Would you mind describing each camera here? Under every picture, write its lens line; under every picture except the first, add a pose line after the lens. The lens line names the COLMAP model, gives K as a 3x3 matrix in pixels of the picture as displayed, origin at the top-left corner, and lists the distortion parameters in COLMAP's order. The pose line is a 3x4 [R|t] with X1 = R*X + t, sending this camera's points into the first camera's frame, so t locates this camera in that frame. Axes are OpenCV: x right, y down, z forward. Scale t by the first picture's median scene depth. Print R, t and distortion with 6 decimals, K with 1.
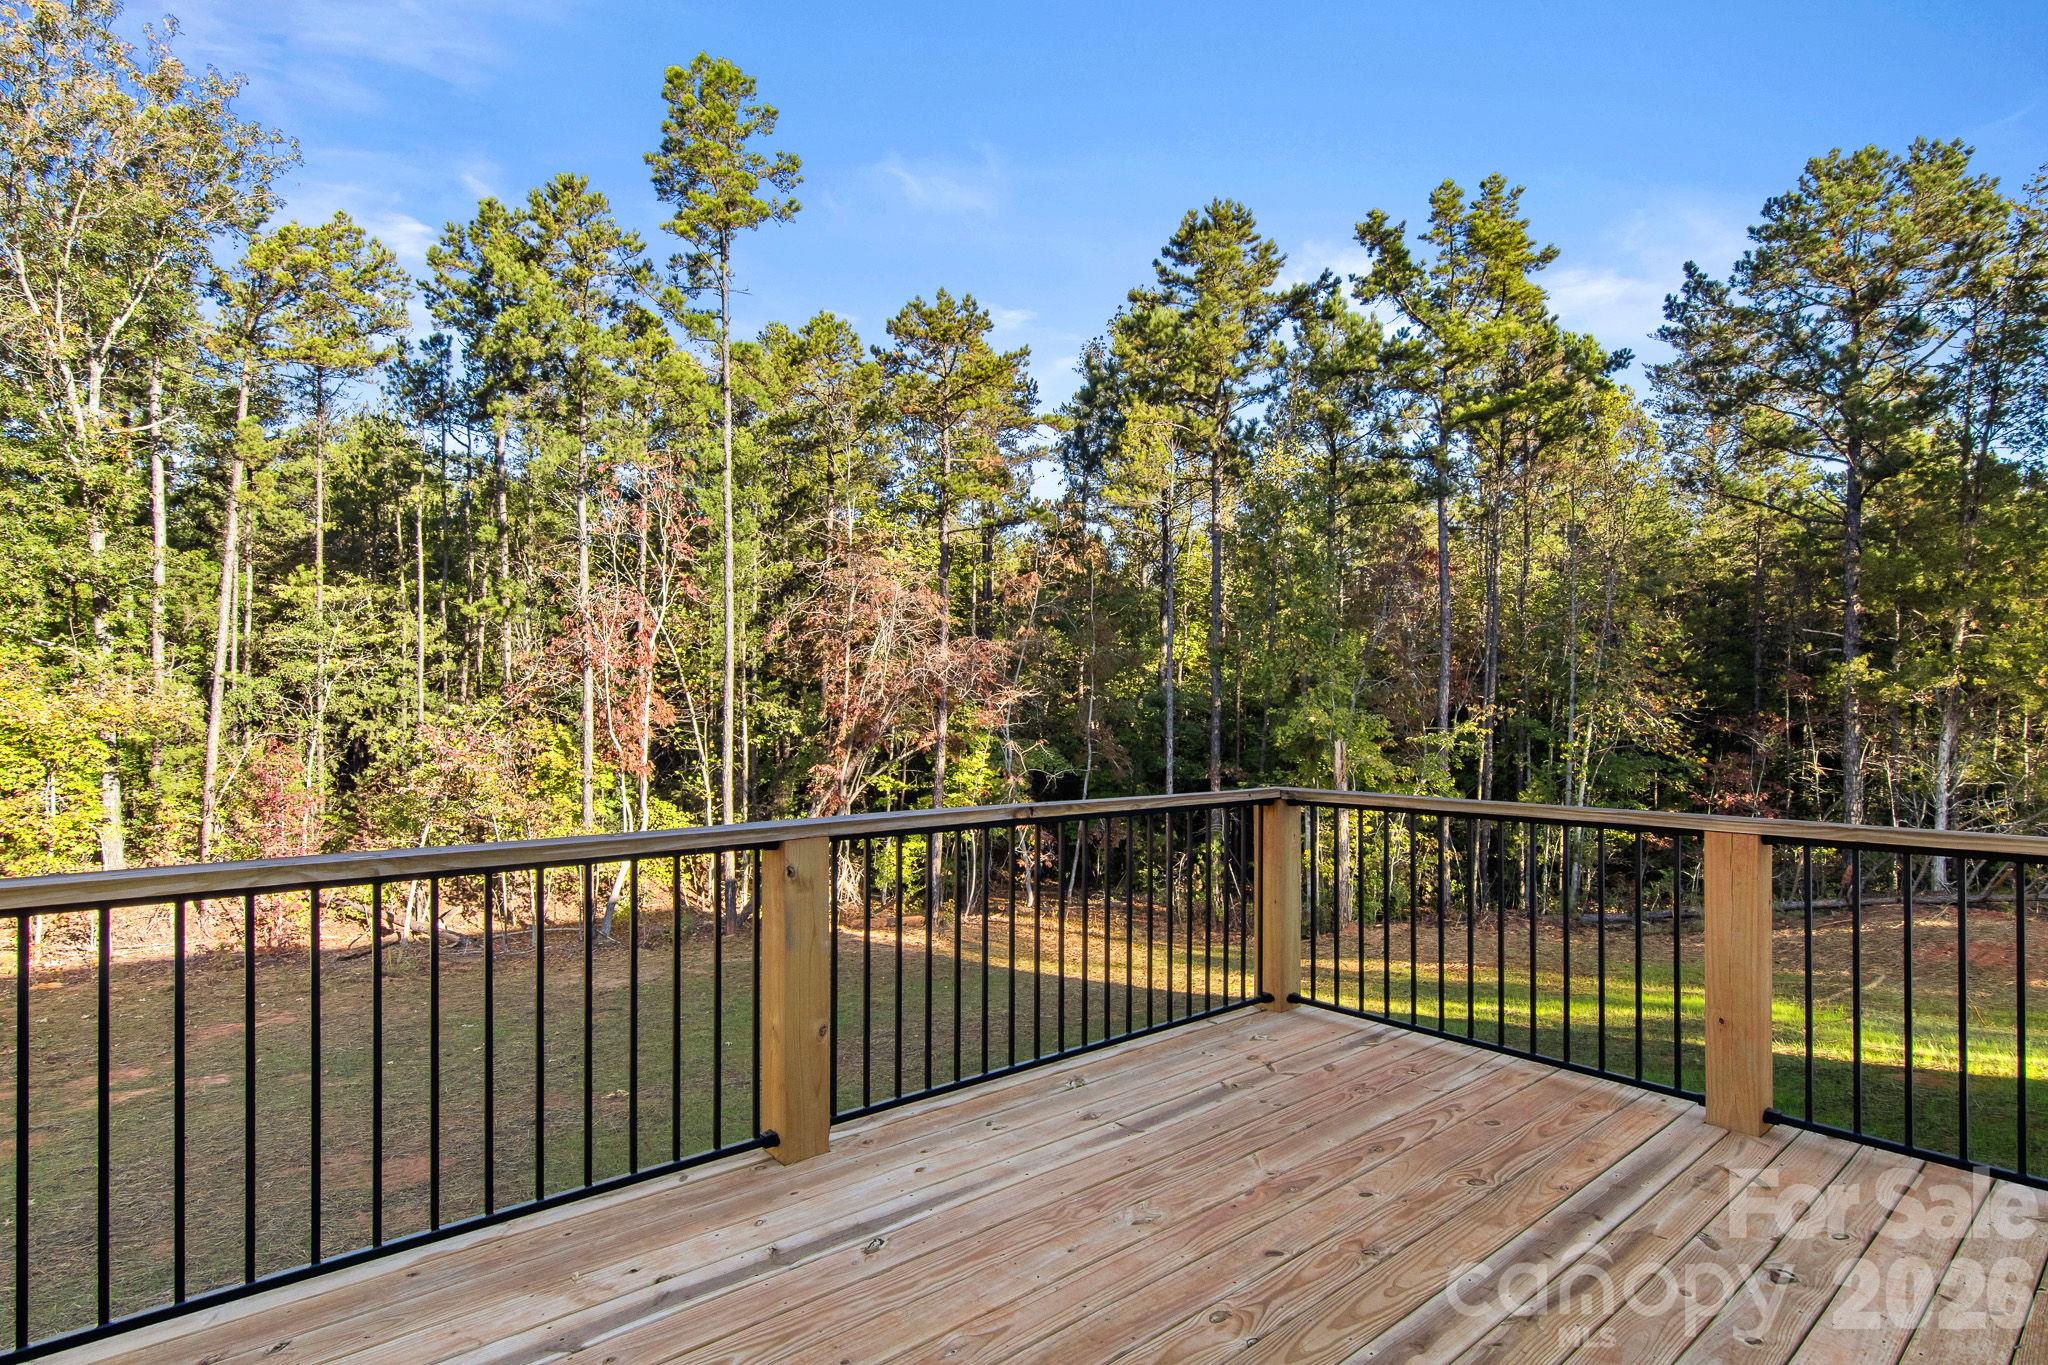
lens RADIAL K [[1078.7, 0, 973.4], [0, 1078.7, 716.2], [0, 0, 1]] dist [-0.004402, -0.000624]
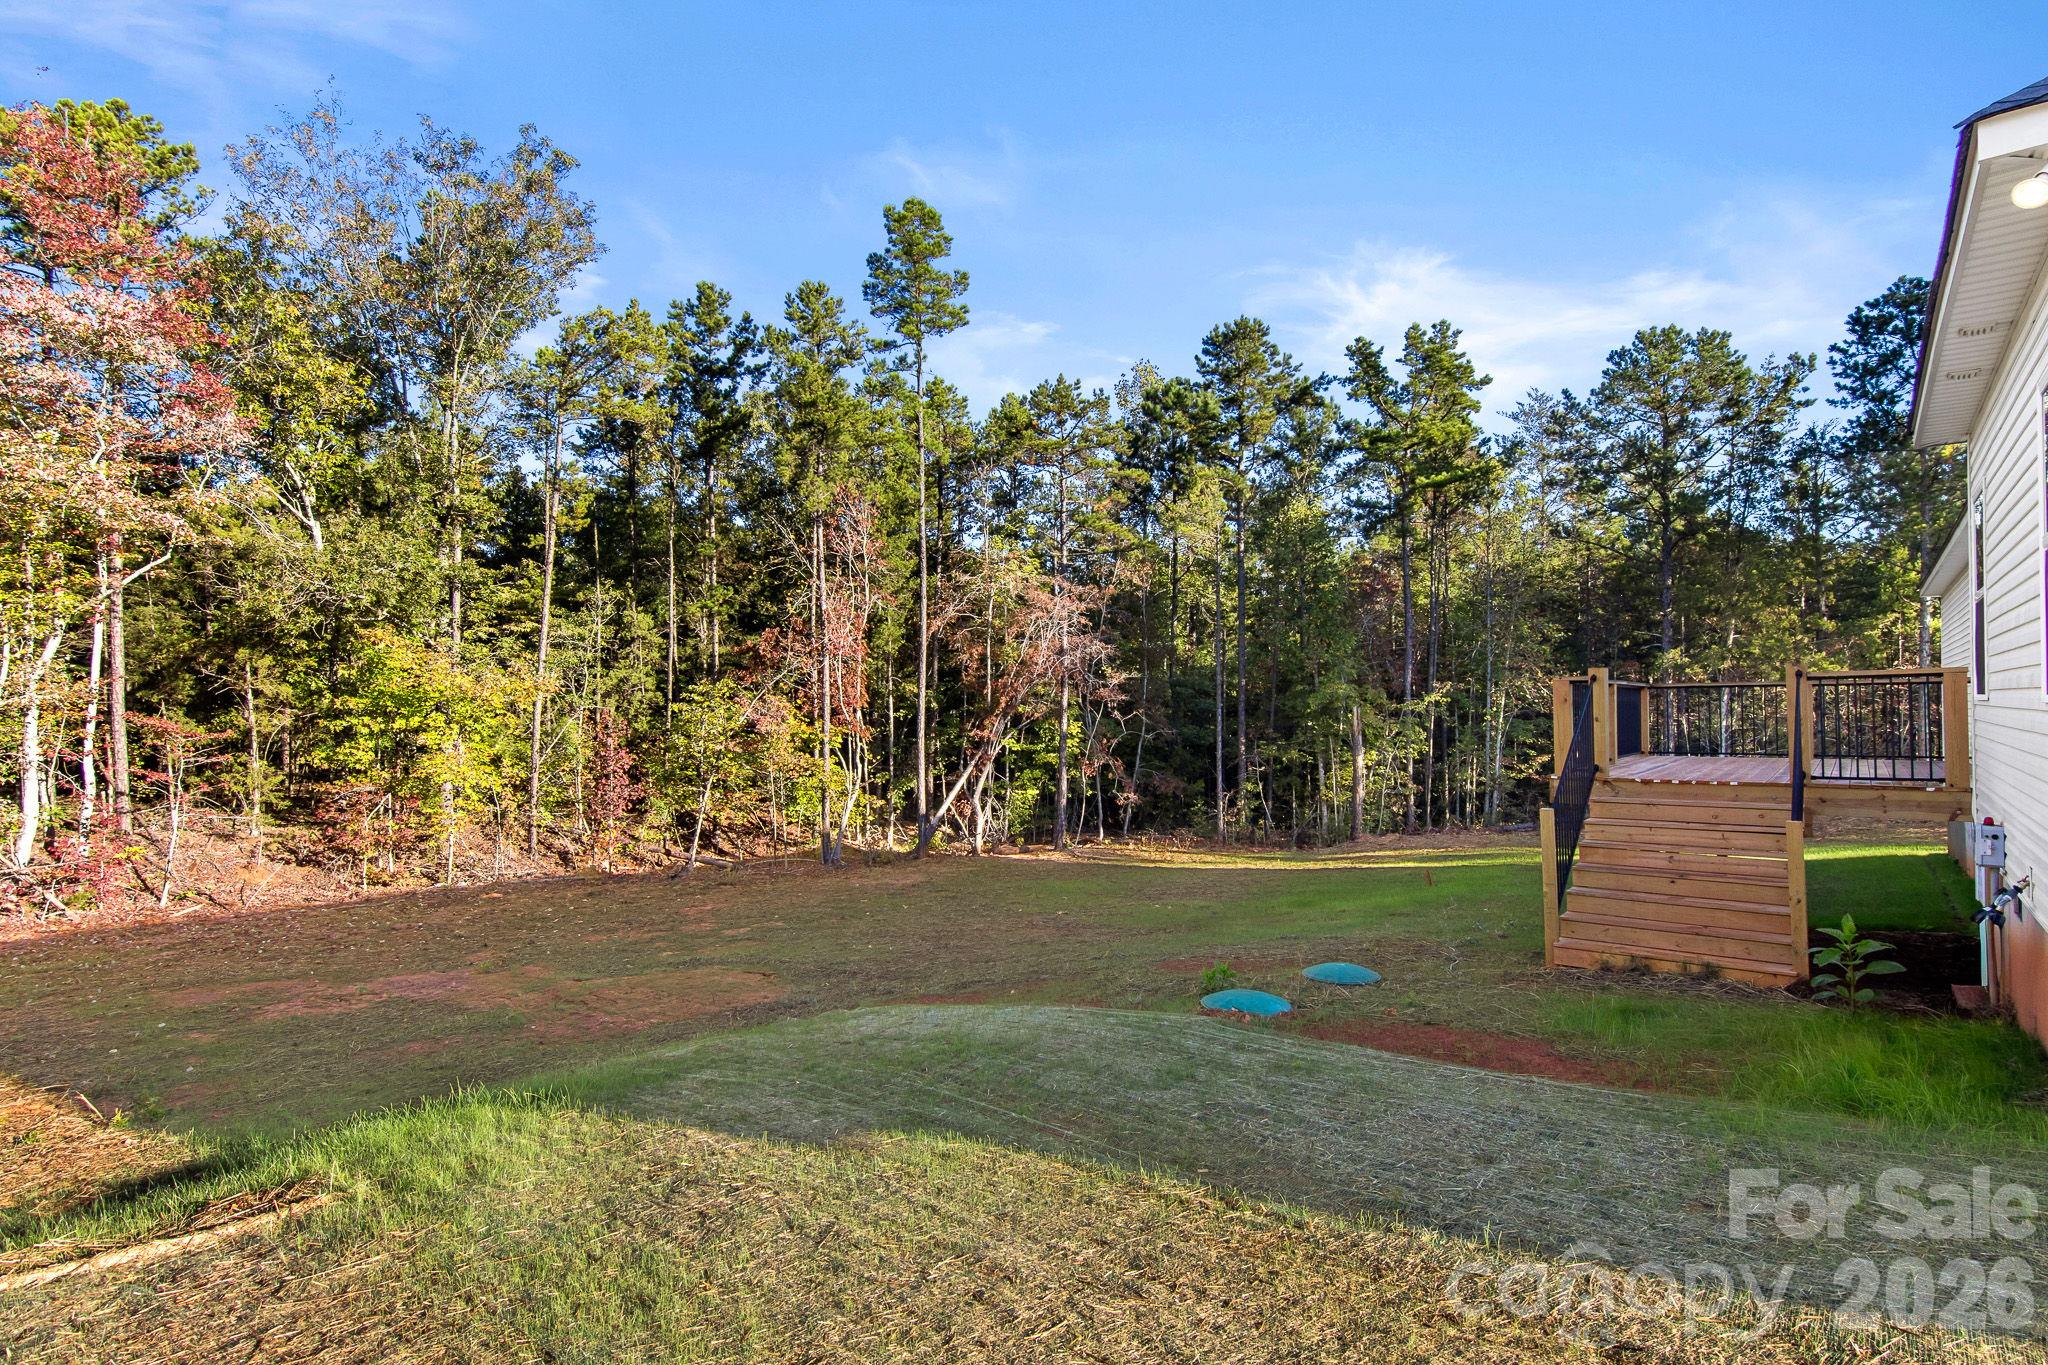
lens RADIAL K [[1035.1, 0, 1014.6], [0, 1035.1, 683.3], [0, 0, 1]] dist [-0.002646, 0.000560]
pose [[0.981773, -0.000724, 0.190057, -0.347297], [0.005428, 0.999692, -0.024231, 0.021559], [-0.189981, 0.024821, 0.981474, -0.252726]]
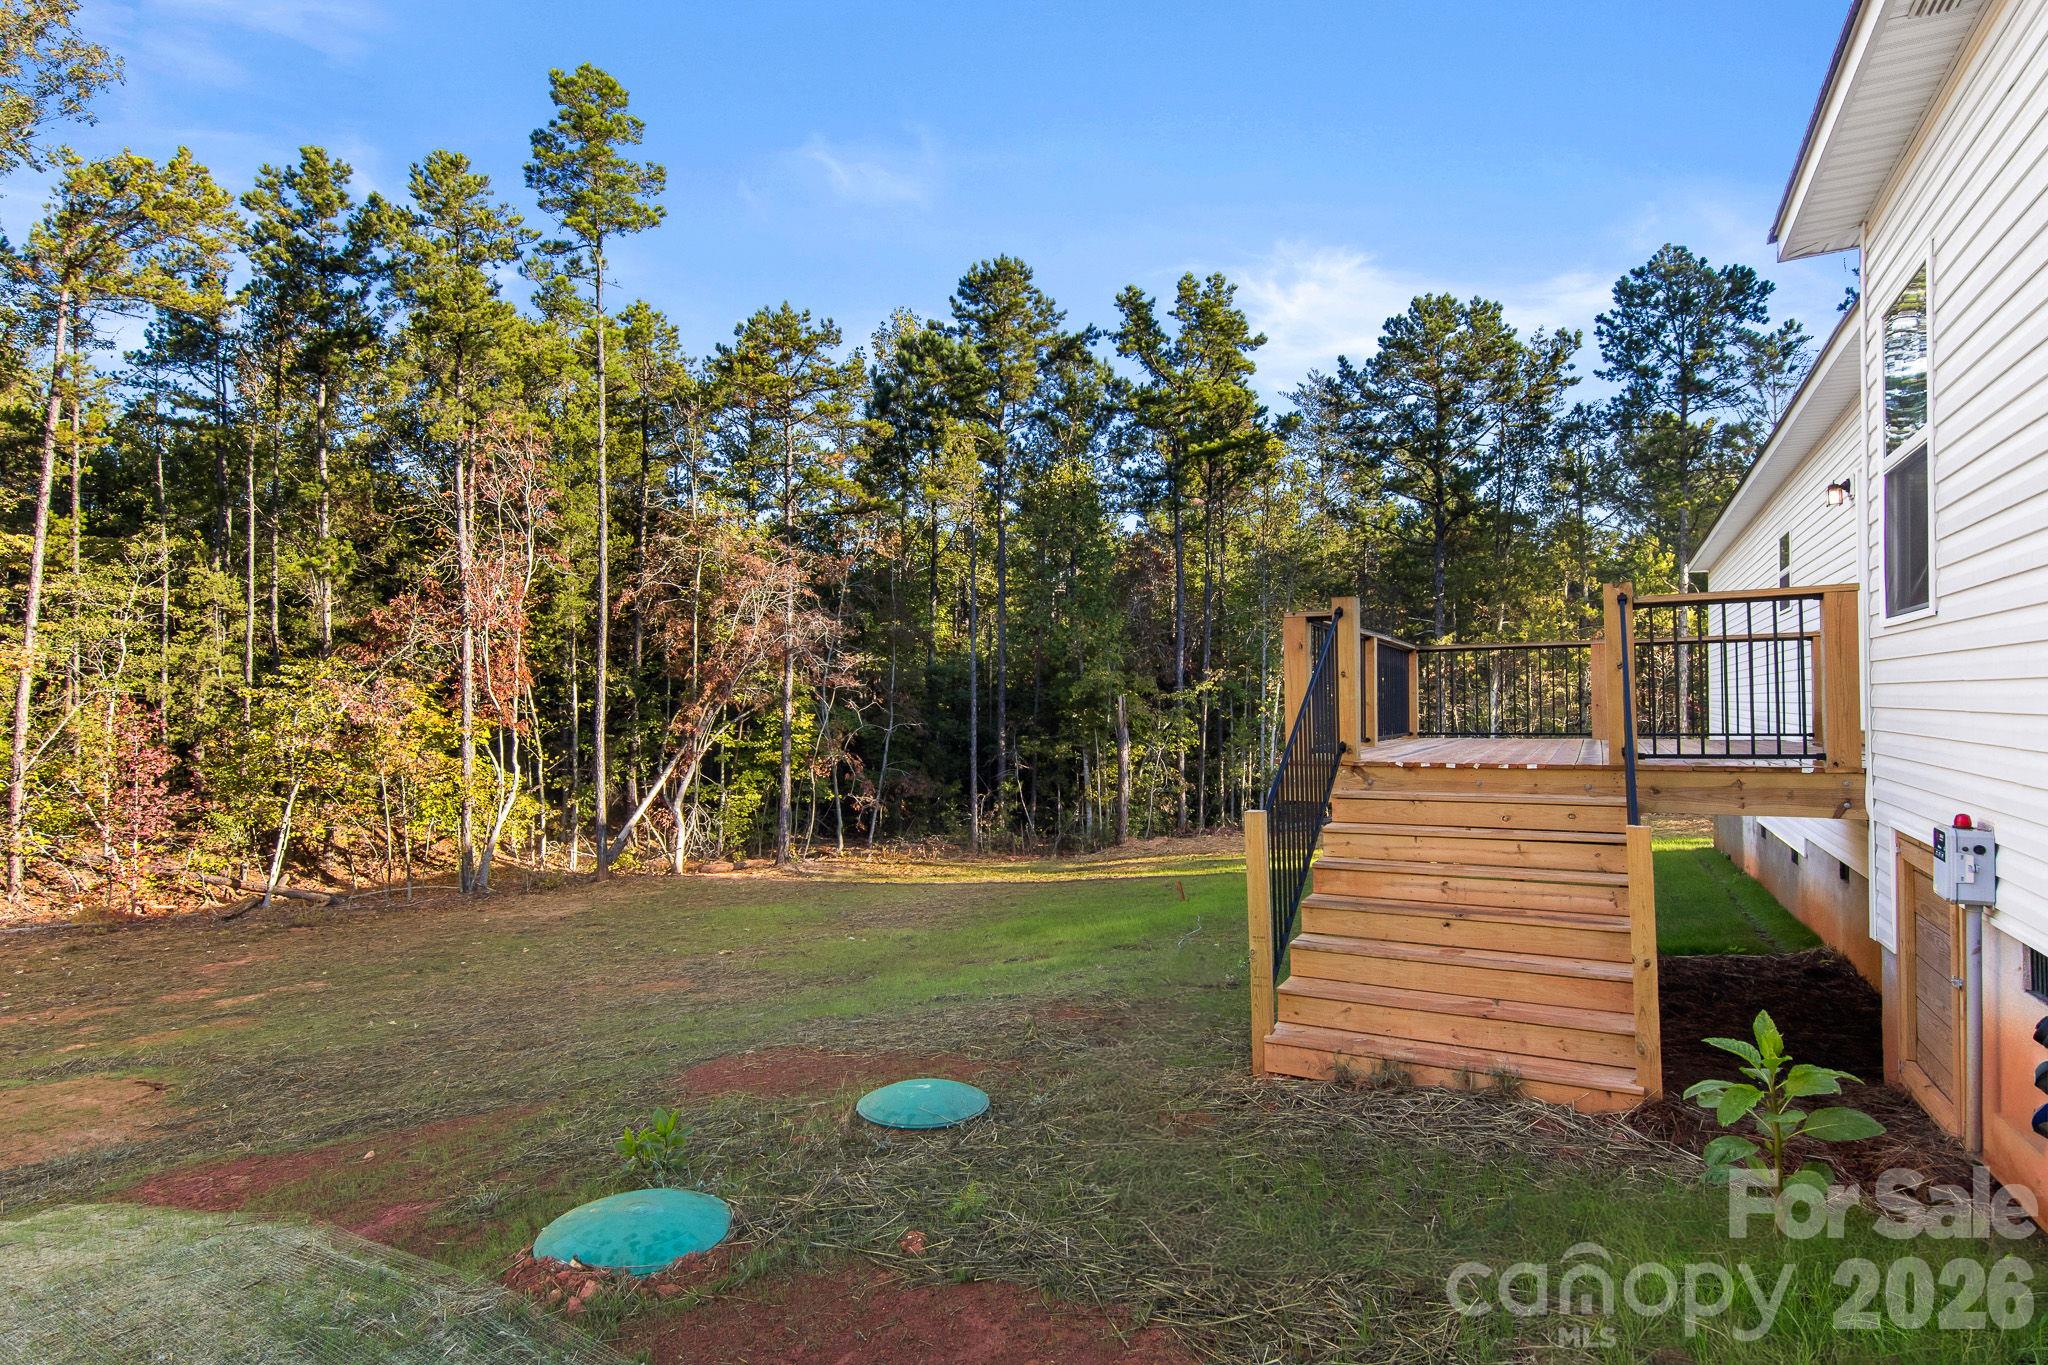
lens RADIAL K [[1092.8, 0, 997.5], [0, 1092.8, 687.2], [0, 0, 1]] dist [-0.002294, -0.000169]
pose [[0.932324, -0.000189, 0.361623, -0.255365], [0.006870, 0.999829, -0.017189, 0.032243], [-0.361558, 0.018510, 0.932166, -0.154259]]
